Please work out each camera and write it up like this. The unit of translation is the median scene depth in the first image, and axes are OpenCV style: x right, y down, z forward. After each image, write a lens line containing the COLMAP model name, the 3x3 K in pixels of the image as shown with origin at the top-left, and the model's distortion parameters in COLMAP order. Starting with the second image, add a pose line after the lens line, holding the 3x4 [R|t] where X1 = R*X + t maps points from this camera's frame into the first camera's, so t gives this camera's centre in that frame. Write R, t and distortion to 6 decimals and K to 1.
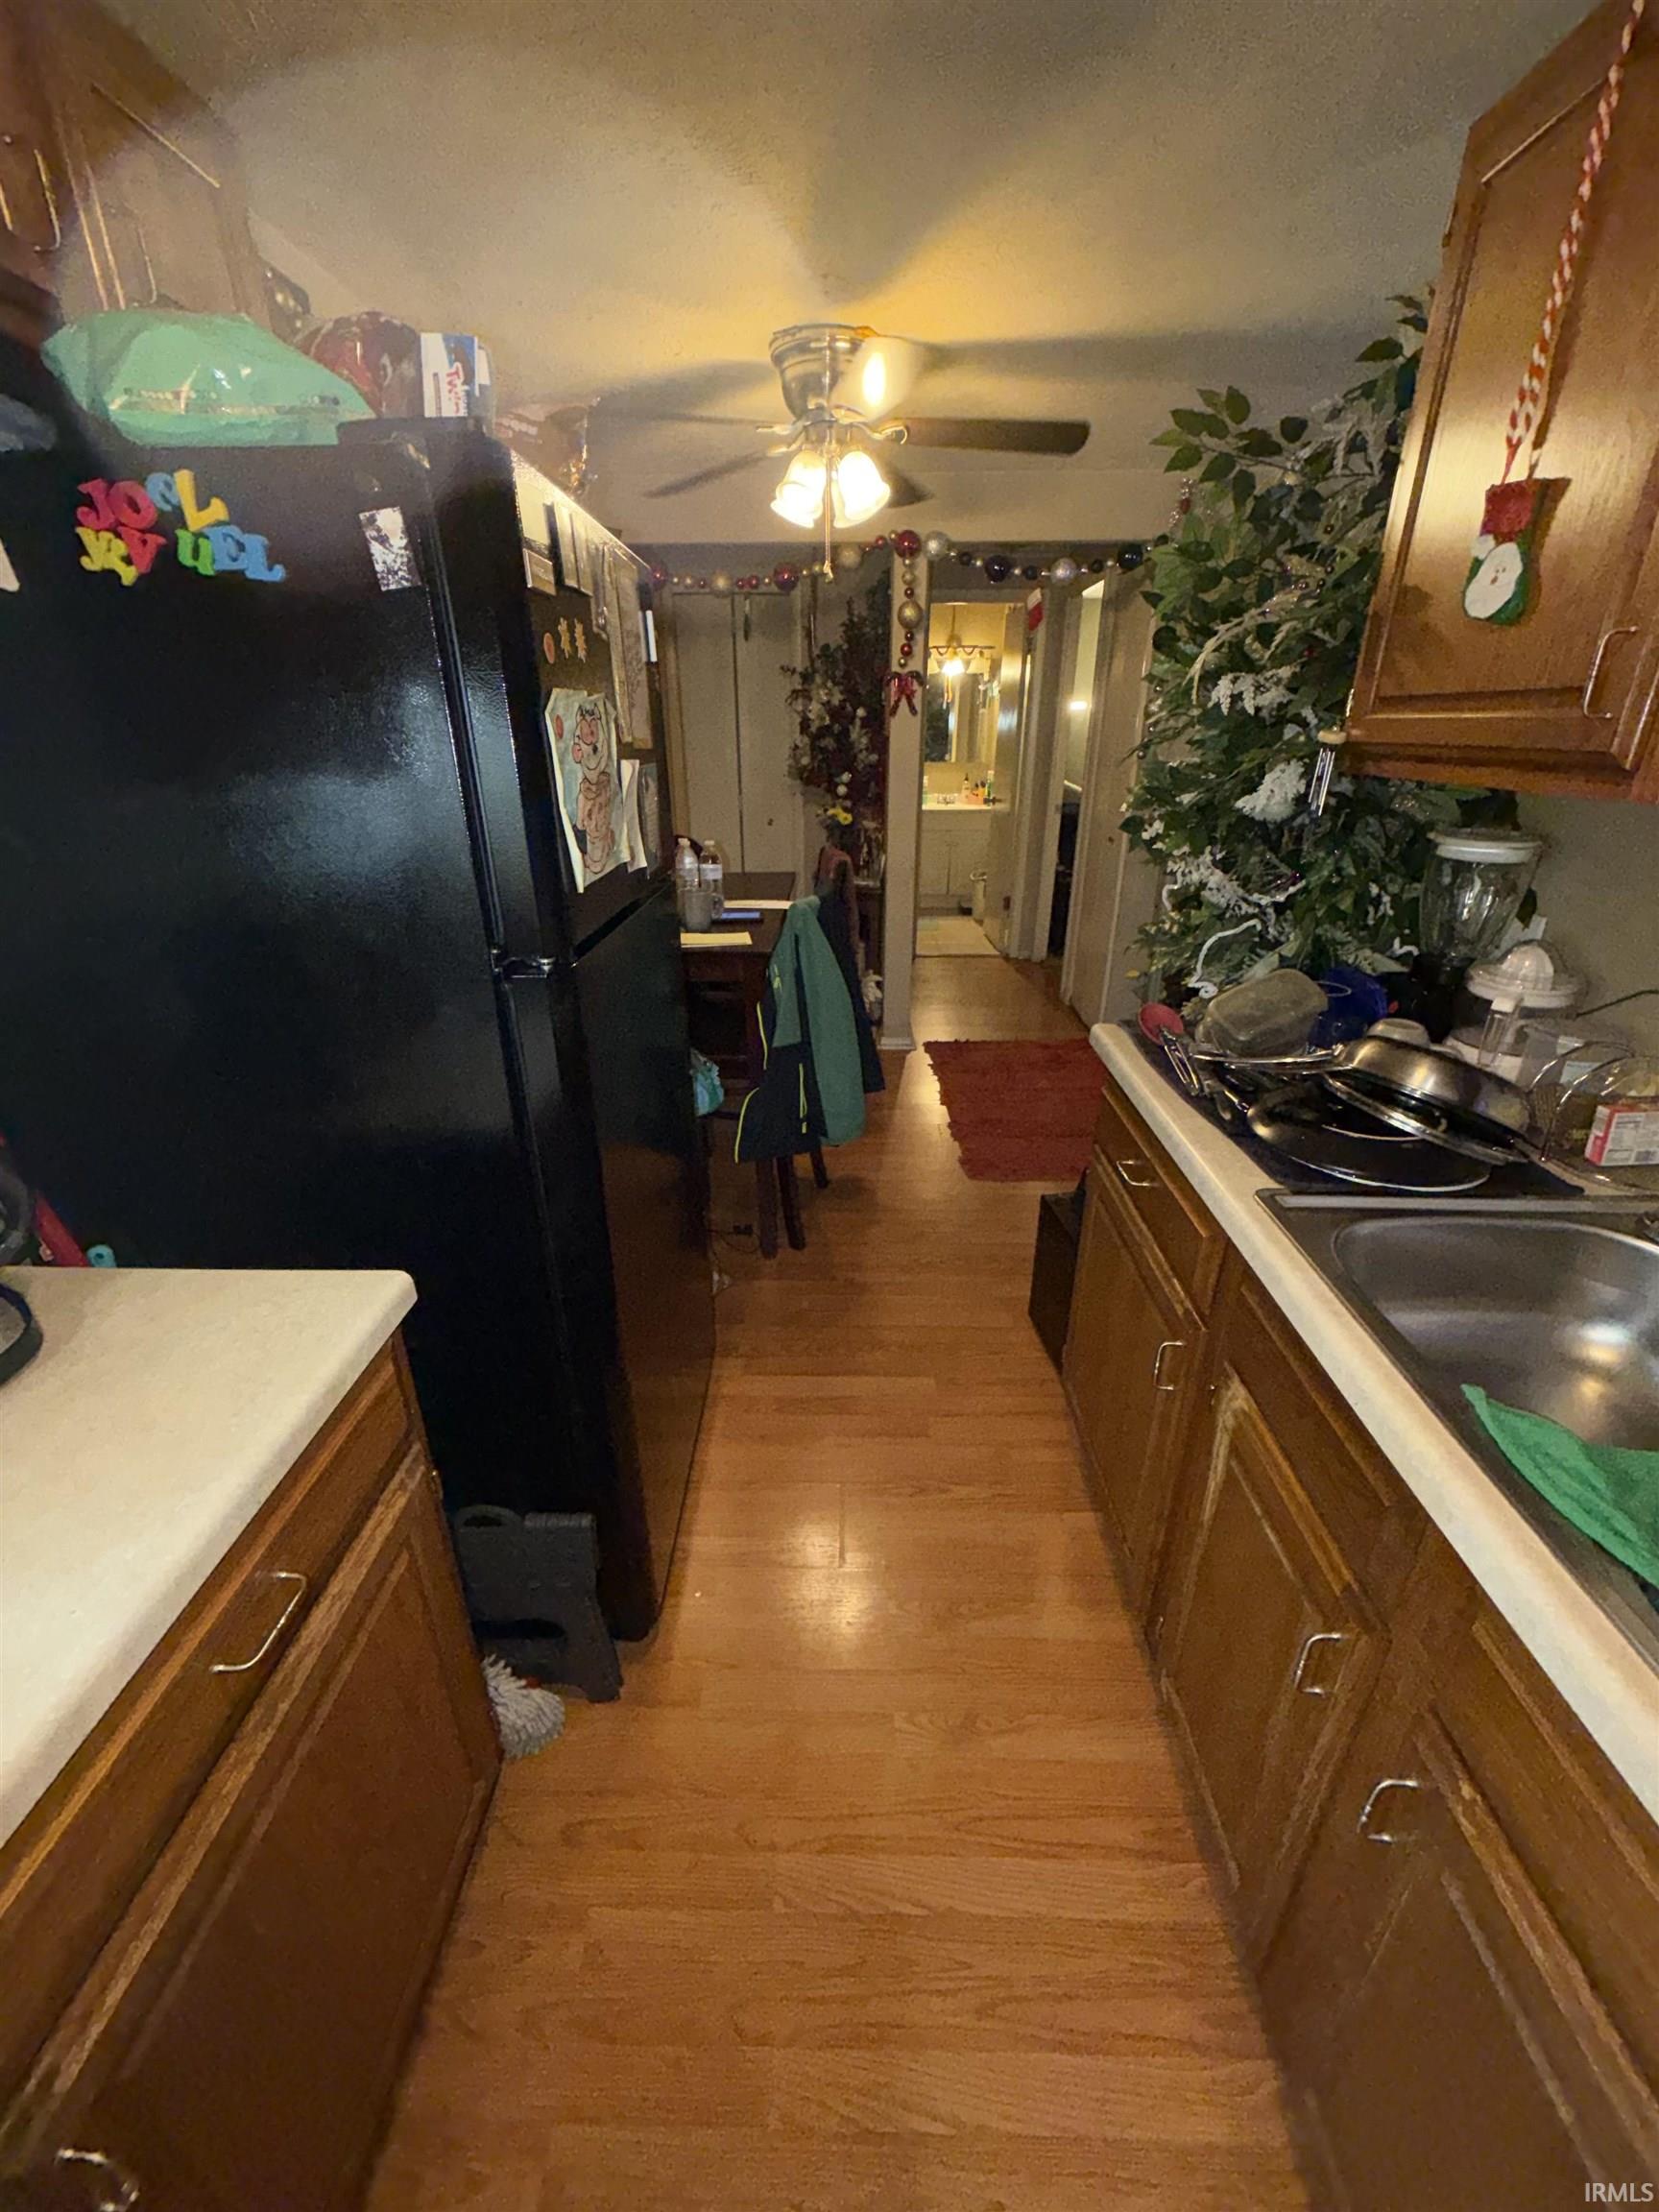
lens RADIAL K [[881.4, 0, 834.4], [0, 881.4, 1112.3], [0, 0, 1]] dist [-0.001793, -0.001382]
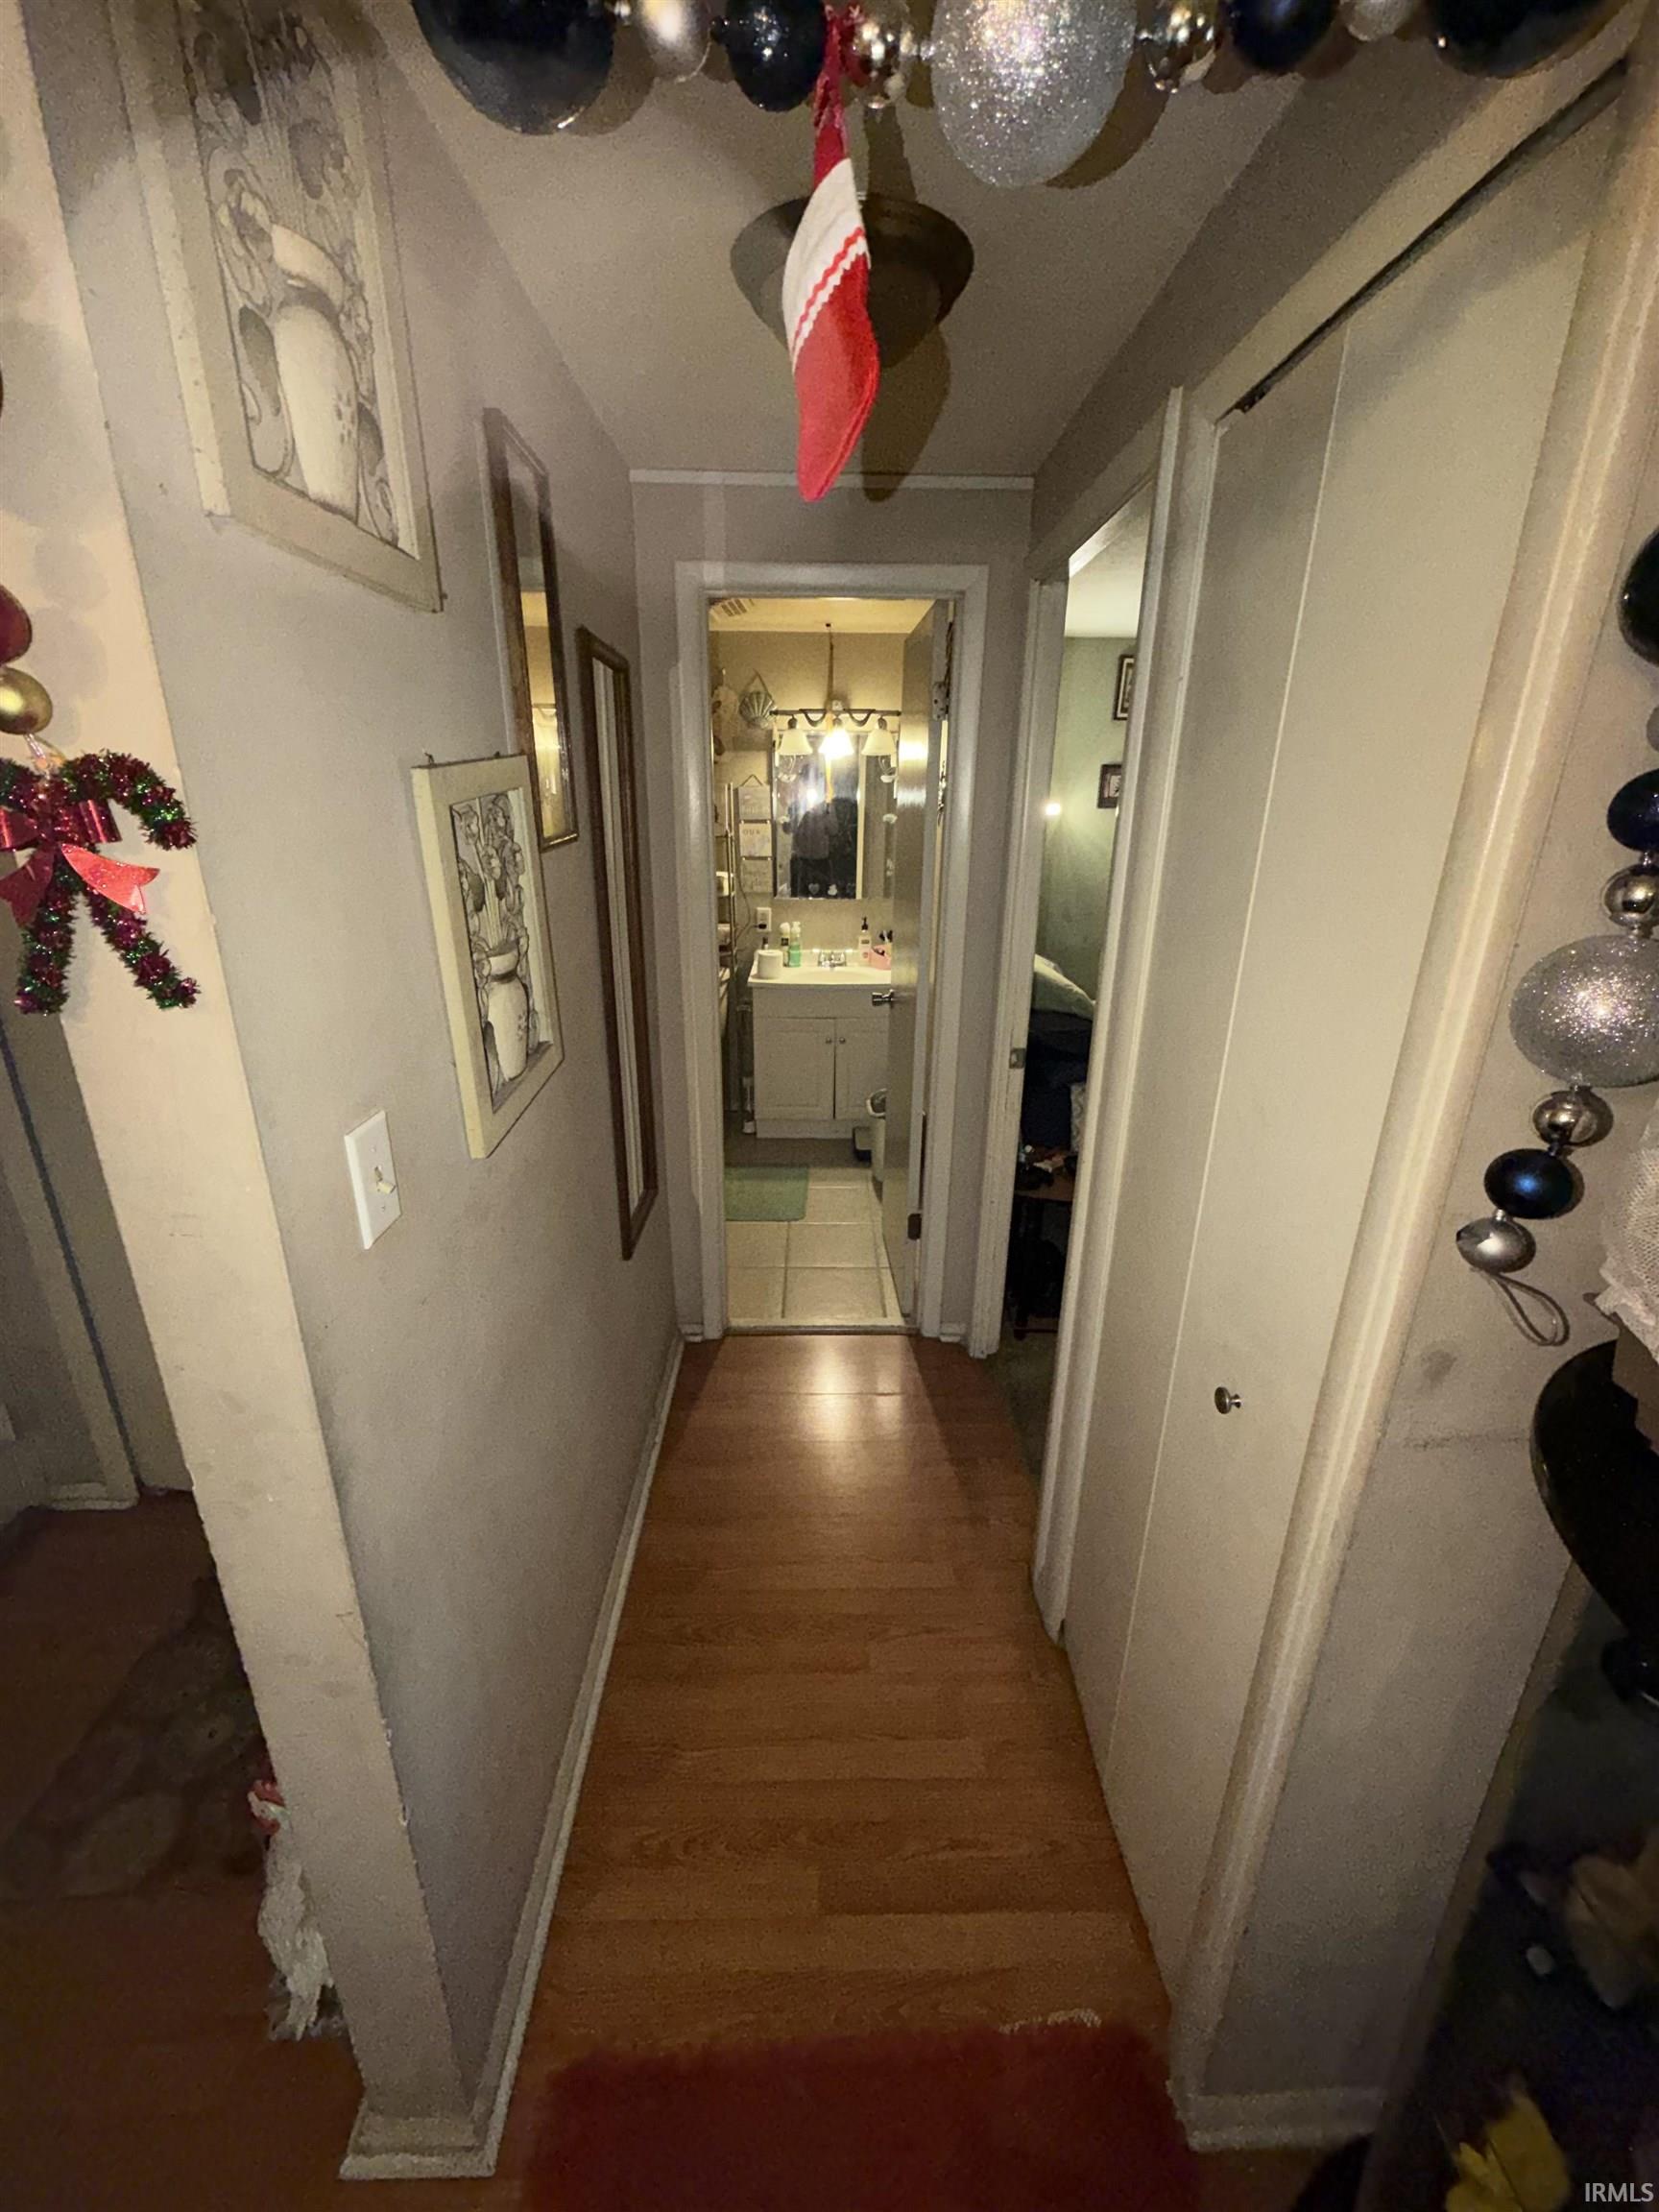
lens RADIAL K [[881.4, 0, 823.1], [0, 881.4, 1104.9], [0, 0, 1]] dist [-0.001793, -0.001382]
pose [[0.999751, -0.000111, 0.022335, 0.134897], [0.001872, 0.996886, -0.078834, -0.263176], [-0.022257, 0.078857, 0.996637, 0.518671]]
